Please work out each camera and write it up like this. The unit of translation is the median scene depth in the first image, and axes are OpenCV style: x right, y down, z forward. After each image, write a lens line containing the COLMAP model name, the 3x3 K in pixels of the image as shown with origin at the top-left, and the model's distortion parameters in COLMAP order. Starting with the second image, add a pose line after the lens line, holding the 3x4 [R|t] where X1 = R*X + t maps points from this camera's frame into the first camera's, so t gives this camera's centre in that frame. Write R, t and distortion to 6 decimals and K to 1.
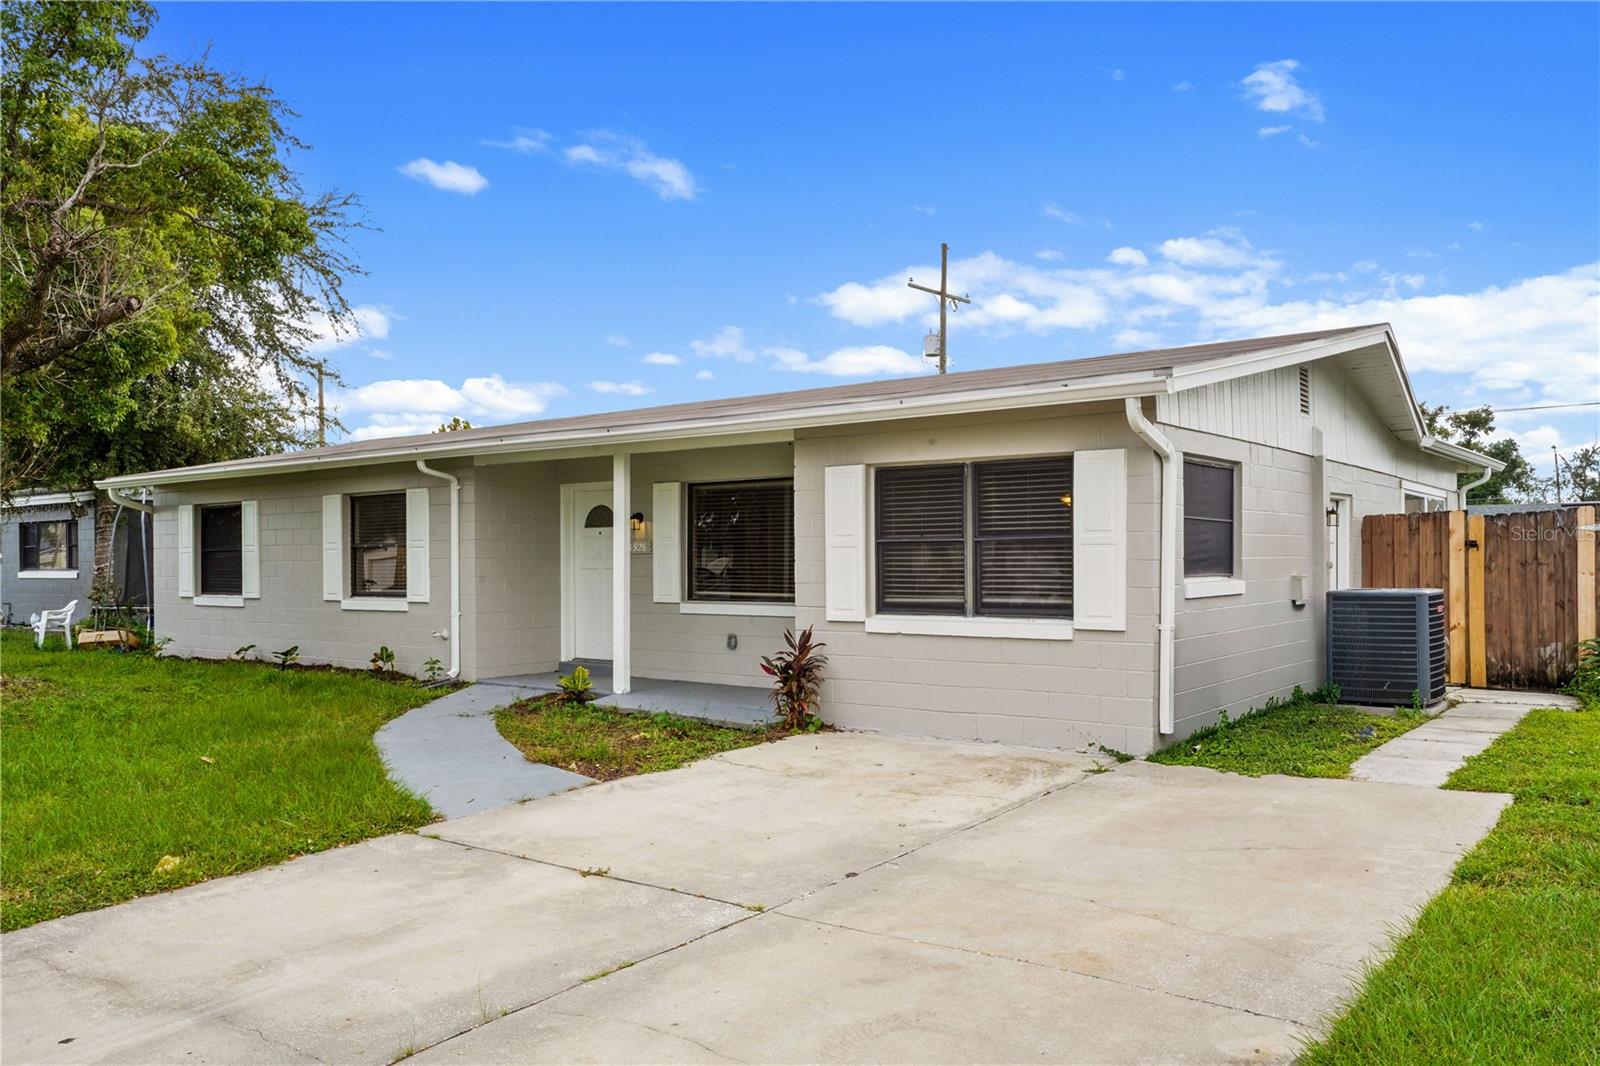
lens RADIAL K [[1249.7, 0, 807.9], [0, 1249.7, 559.7], [0, 0, 1]] dist [0.008929, -0.000056]
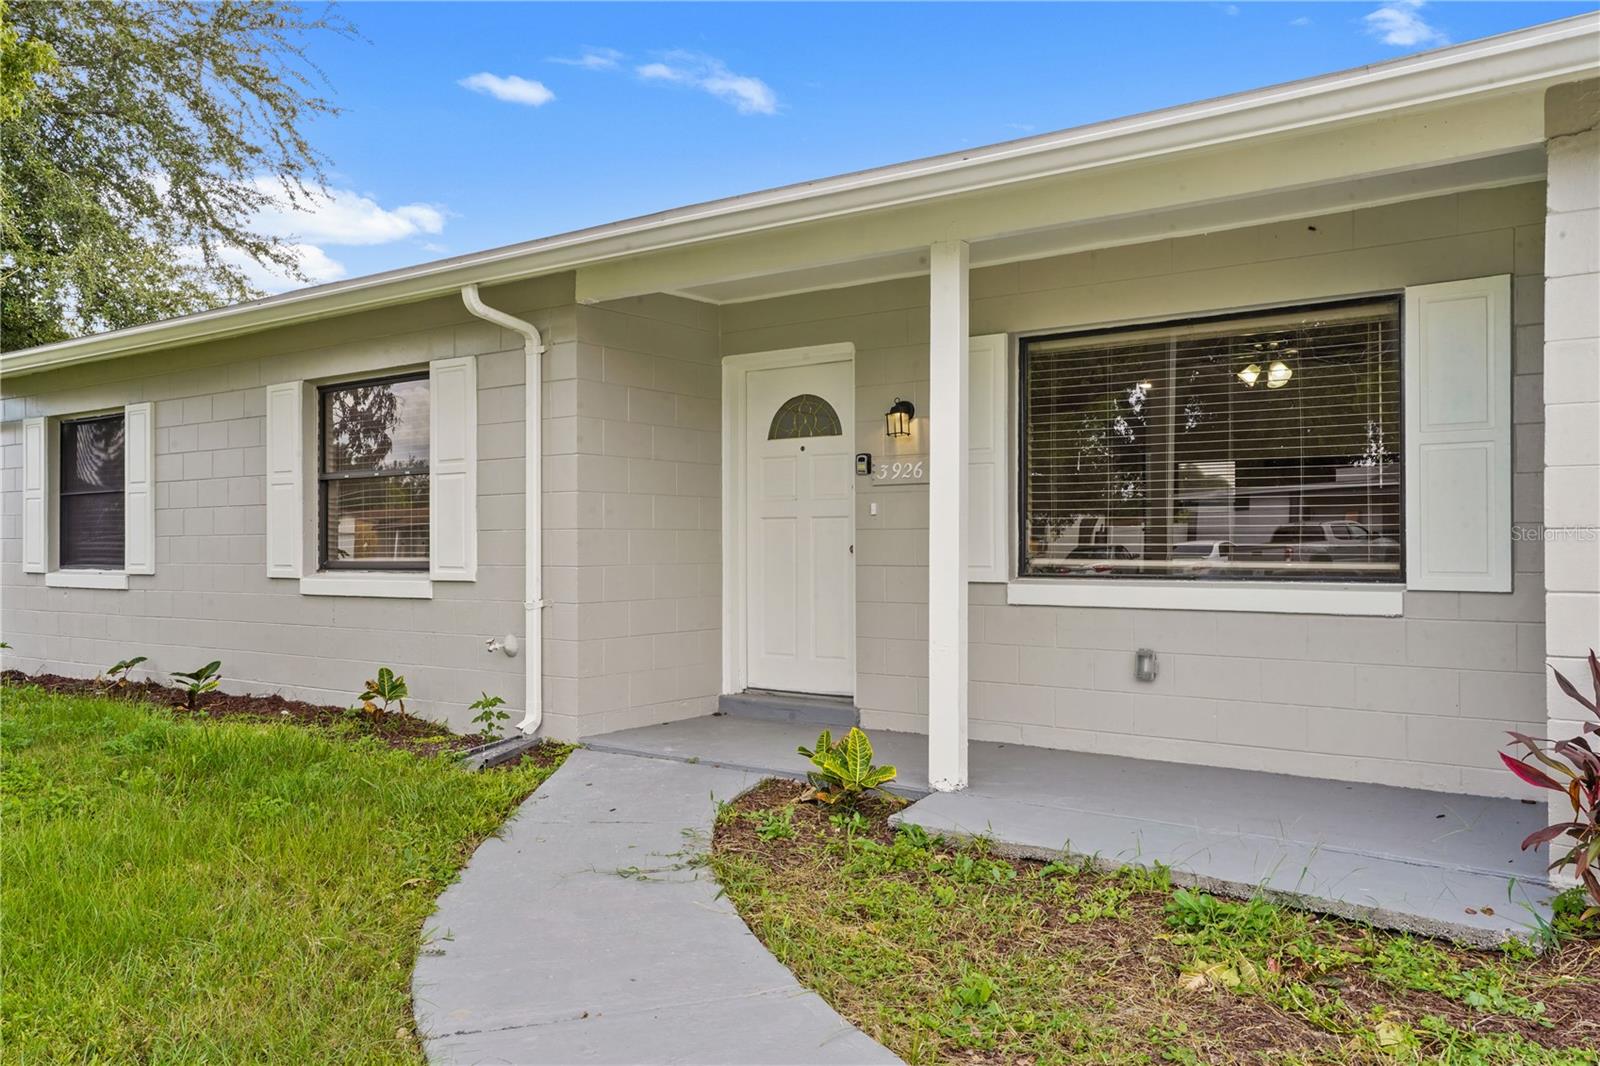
lens RADIAL K [[1311.9, 0, 800.0], [0, 1311.9, 533.0], [0, 0, 1]] dist [0.017145, 0.008019]
pose [[0.999924, 0.002293, 0.012152, -0.171960], [-0.002225, 0.999982, -0.005643, 0.016672], [-0.012164, 0.005615, 0.999910, 0.449879]]
